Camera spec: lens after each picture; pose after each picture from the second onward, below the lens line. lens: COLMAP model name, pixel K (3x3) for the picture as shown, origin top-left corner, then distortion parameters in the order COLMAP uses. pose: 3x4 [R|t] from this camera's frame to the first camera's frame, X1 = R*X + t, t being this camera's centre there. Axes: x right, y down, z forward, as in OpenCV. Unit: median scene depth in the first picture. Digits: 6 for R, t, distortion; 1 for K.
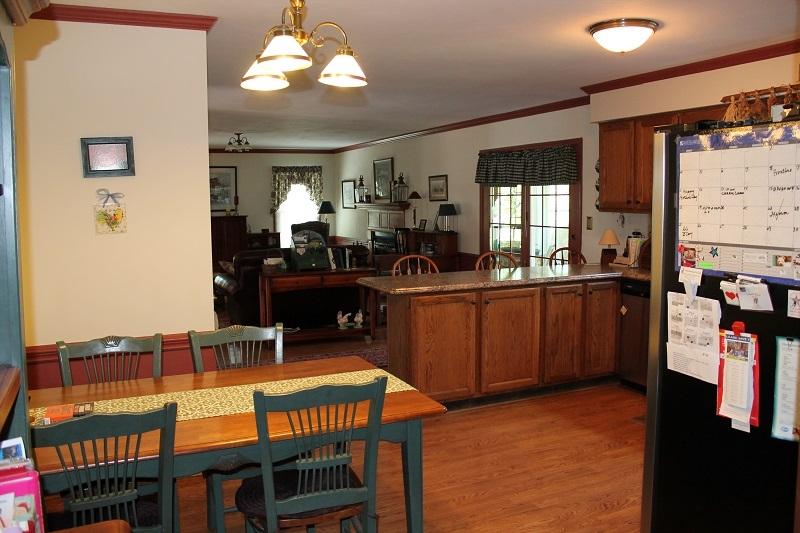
lens RADIAL K [[667.0, 0, 396.1], [0, 667.0, 266.9], [0, 0, 1]] dist [-0.158875, 0.096084]
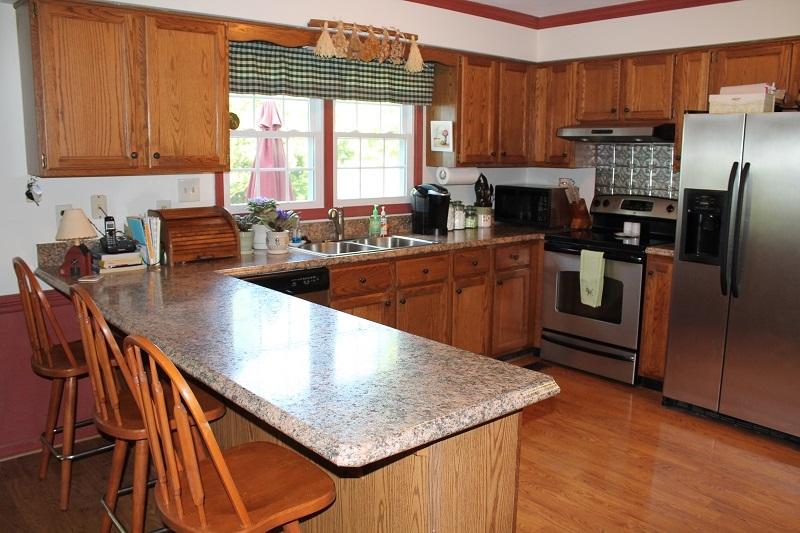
lens RADIAL K [[667.0, 0, 397.6], [0, 667.0, 268.9], [0, 0, 1]] dist [-0.158875, 0.096084]
pose [[-0.286839, -0.150637, 0.946061, -0.113978], [0.094927, 0.978230, 0.184540, -0.037604], [-0.953264, 0.142740, -0.266295, 0.417515]]
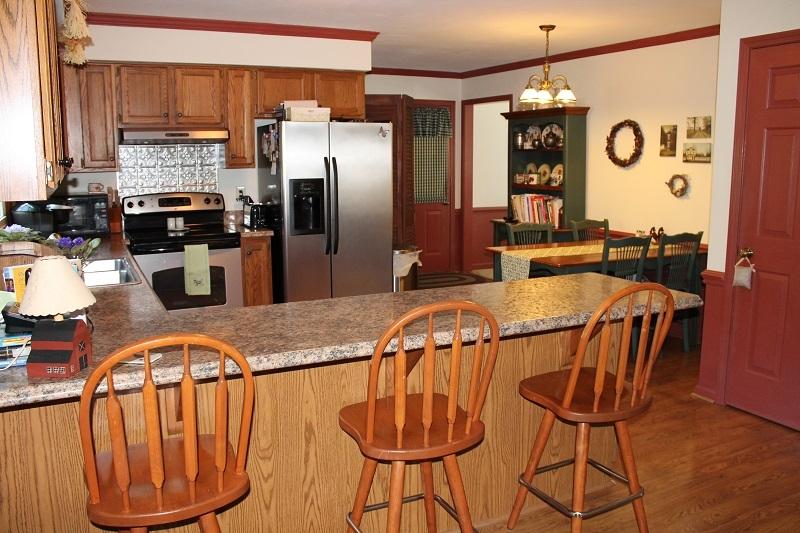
lens RADIAL K [[667.0, 0, 401.8], [0, 667.0, 266.3], [0, 0, 1]] dist [-0.158875, 0.096084]
pose [[-0.998562, 0.026774, -0.046445, 0.088320], [0.013466, 0.963848, 0.266112, -0.059848], [0.051891, 0.265104, -0.962823, 0.598711]]
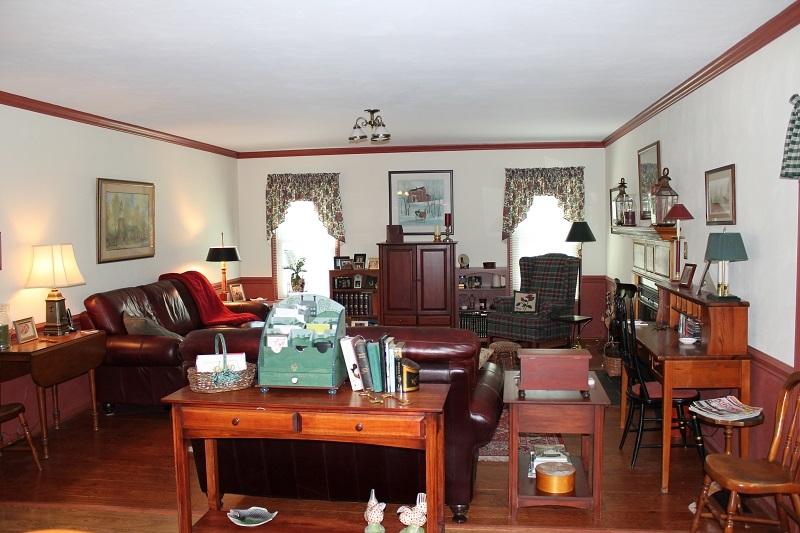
lens RADIAL K [[667.0, 0, 402.7], [0, 667.0, 264.9], [0, 0, 1]] dist [-0.158875, 0.096084]
pose [[0.849451, 0.033804, -0.526583, 0.083912], [-0.049126, 0.998678, -0.015137, -0.040805], [0.525375, 0.038727, 0.849989, 0.387500]]
